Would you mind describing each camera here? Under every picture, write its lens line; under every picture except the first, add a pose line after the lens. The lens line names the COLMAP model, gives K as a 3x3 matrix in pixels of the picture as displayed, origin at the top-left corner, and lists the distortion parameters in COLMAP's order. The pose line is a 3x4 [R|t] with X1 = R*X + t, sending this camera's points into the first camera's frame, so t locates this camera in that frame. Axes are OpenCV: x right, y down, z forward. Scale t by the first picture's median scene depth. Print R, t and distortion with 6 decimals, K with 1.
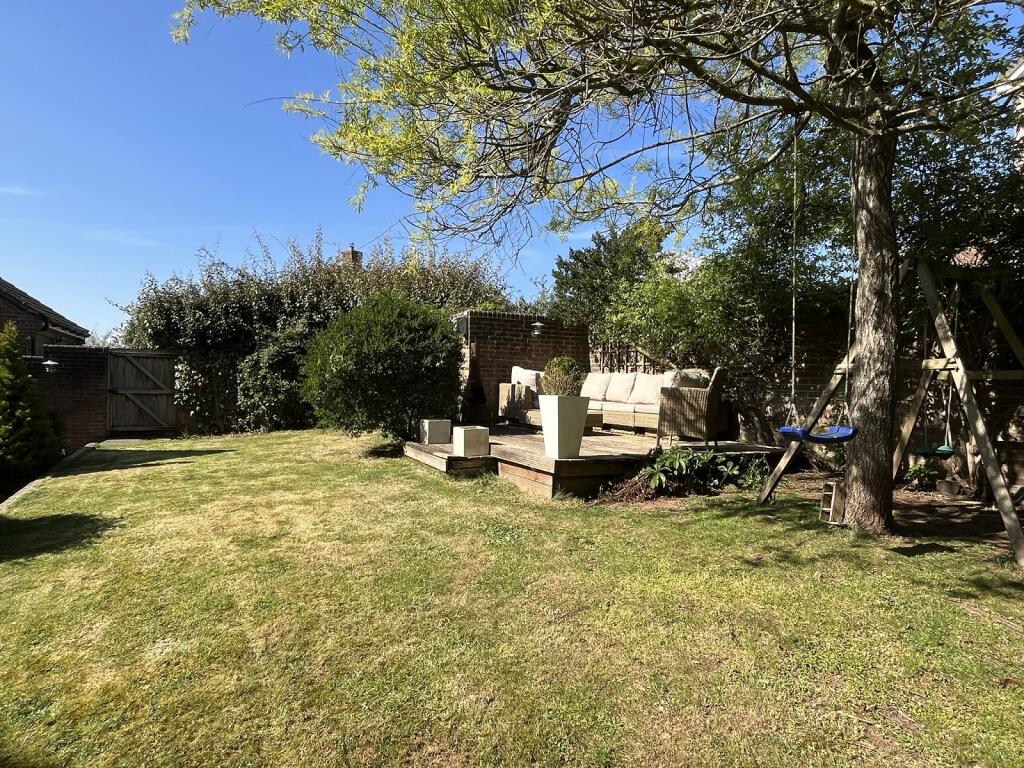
lens RADIAL K [[592.7, 0, 516.3], [0, 592.7, 394.3], [0, 0, 1]] dist [-0.005683, -0.000555]
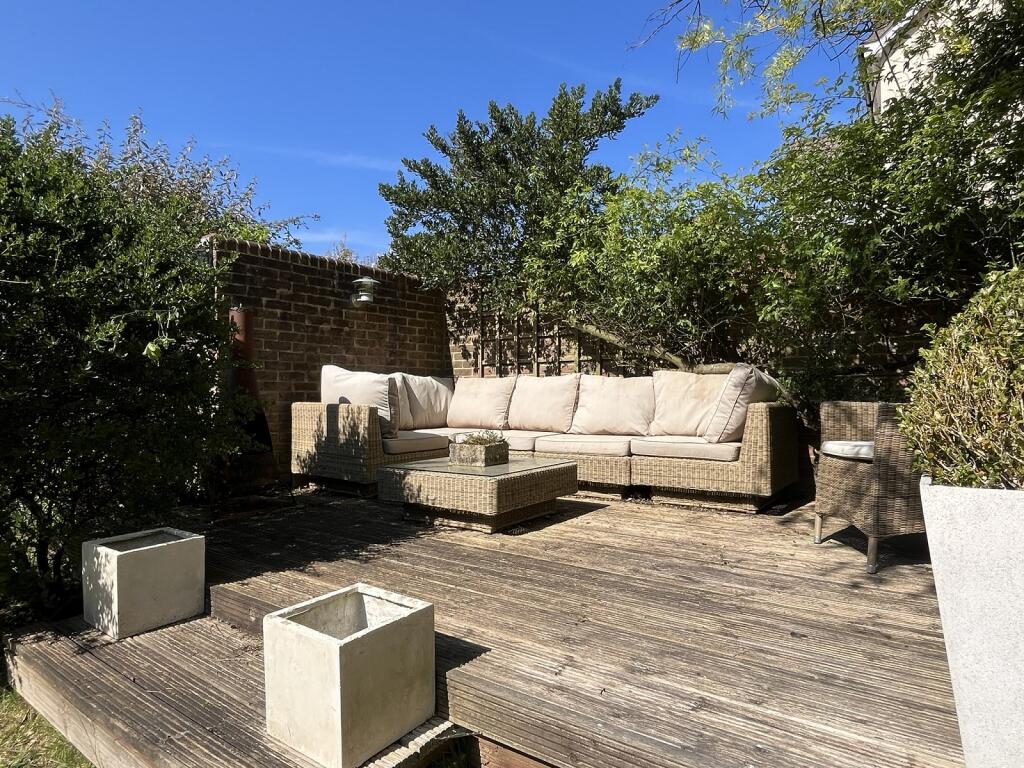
lens RADIAL K [[592.7, 0, 516.5], [0, 592.7, 391.0], [0, 0, 1]] dist [-0.005683, -0.000555]
pose [[0.889751, -0.026077, 0.455700, -0.081653], [0.036210, 0.999253, -0.013519, -0.015159], [-0.455007, 0.028529, 0.890031, 0.513800]]
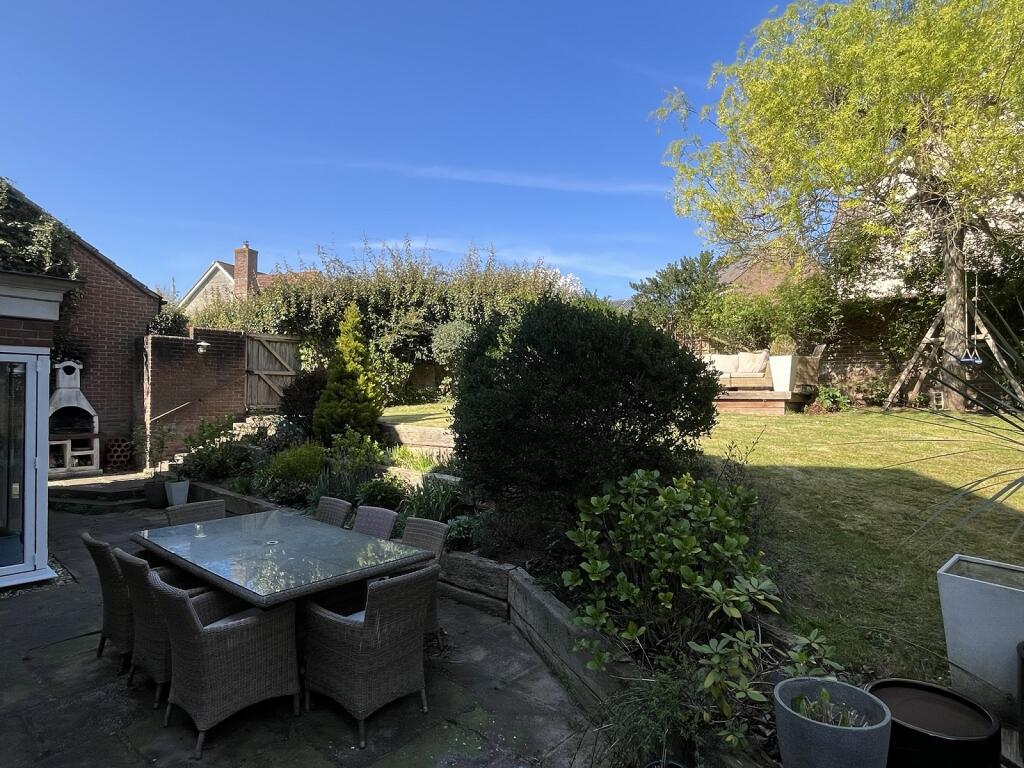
lens RADIAL K [[592.7, 0, 503.0], [0, 592.7, 384.9], [0, 0, 1]] dist [-0.005683, -0.000555]
pose [[0.944110, -0.005579, 0.329584, -0.722398], [0.016216, 0.999432, -0.029533, 0.069990], [-0.329232, 0.033227, 0.943664, -0.213373]]
